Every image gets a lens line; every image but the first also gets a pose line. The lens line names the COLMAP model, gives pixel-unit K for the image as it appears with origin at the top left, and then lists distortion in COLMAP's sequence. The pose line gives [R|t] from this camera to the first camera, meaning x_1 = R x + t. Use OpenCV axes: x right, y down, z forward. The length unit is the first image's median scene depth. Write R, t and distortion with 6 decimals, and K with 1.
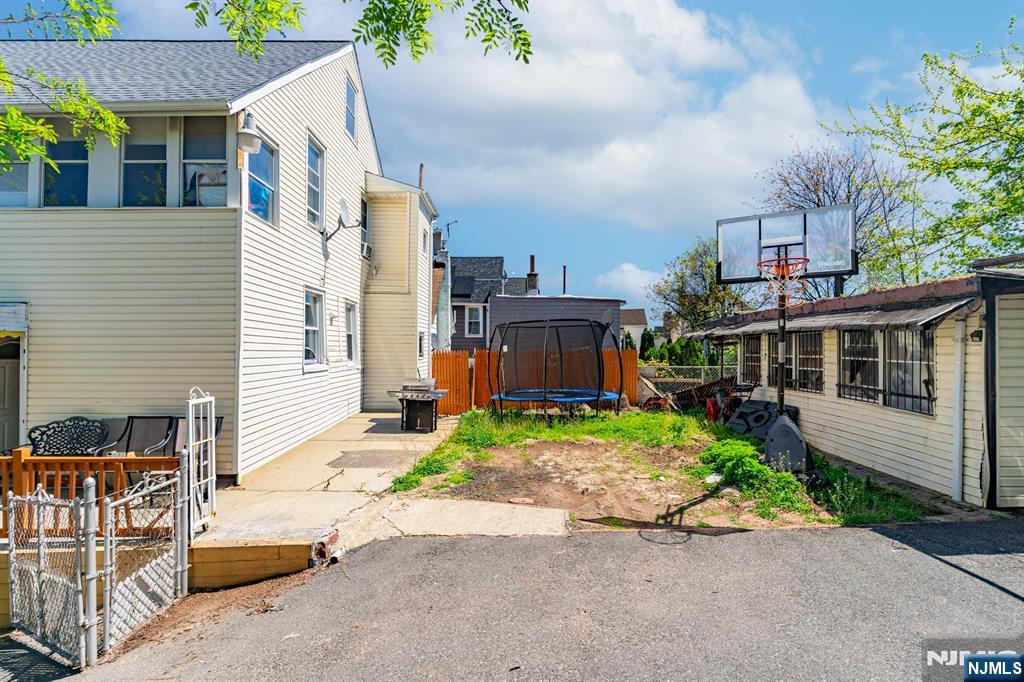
lens RADIAL K [[495.8, 0, 512.8], [0, 495.8, 348.0], [0, 0, 1]] dist [0.000791, 0.001476]
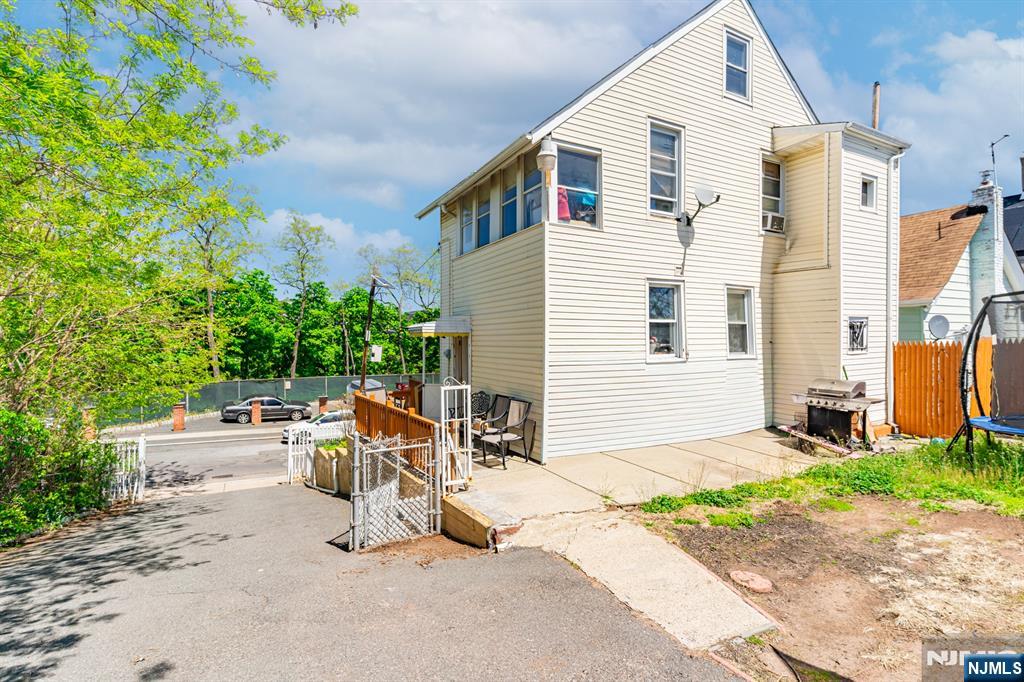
lens RADIAL K [[495.8, 0, 517.8], [0, 495.8, 339.4], [0, 0, 1]] dist [0.000791, 0.001476]
pose [[0.468190, -0.002786, -0.883623, 0.426008], [0.014032, 0.999892, 0.004282, -0.016245], [0.883516, -0.014404, 0.468179, 0.398731]]
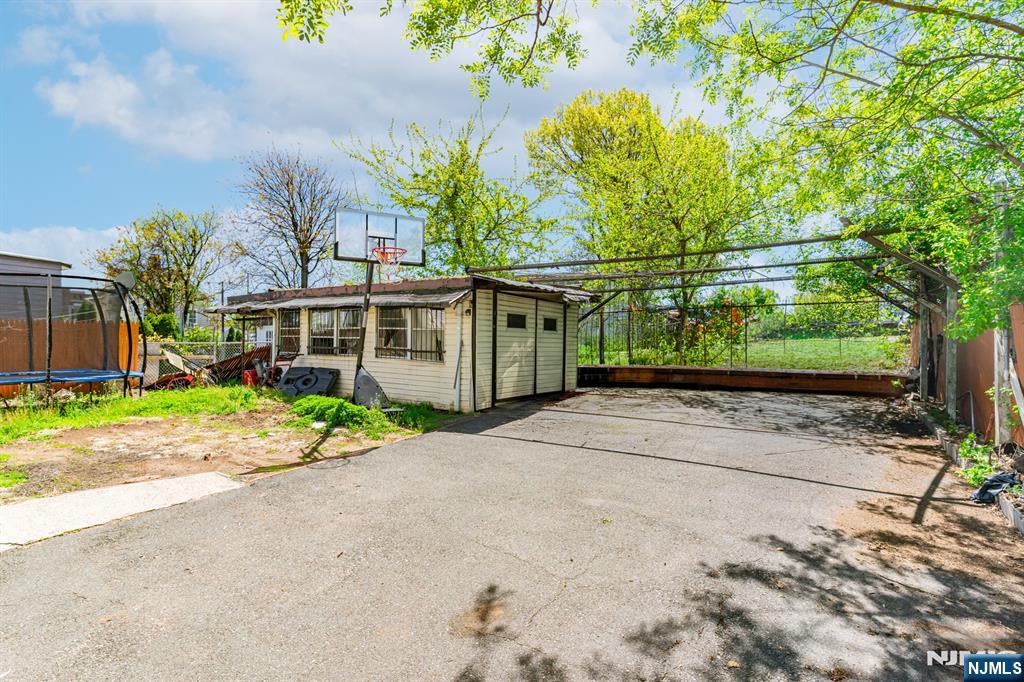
lens RADIAL K [[495.8, 0, 510.8], [0, 495.8, 343.7], [0, 0, 1]] dist [0.000791, 0.001476]
pose [[0.496893, -0.001000, 0.867811, -0.386304], [-0.011587, 0.999903, 0.007787, 0.055923], [-0.867734, -0.013925, 0.496833, 0.023120]]
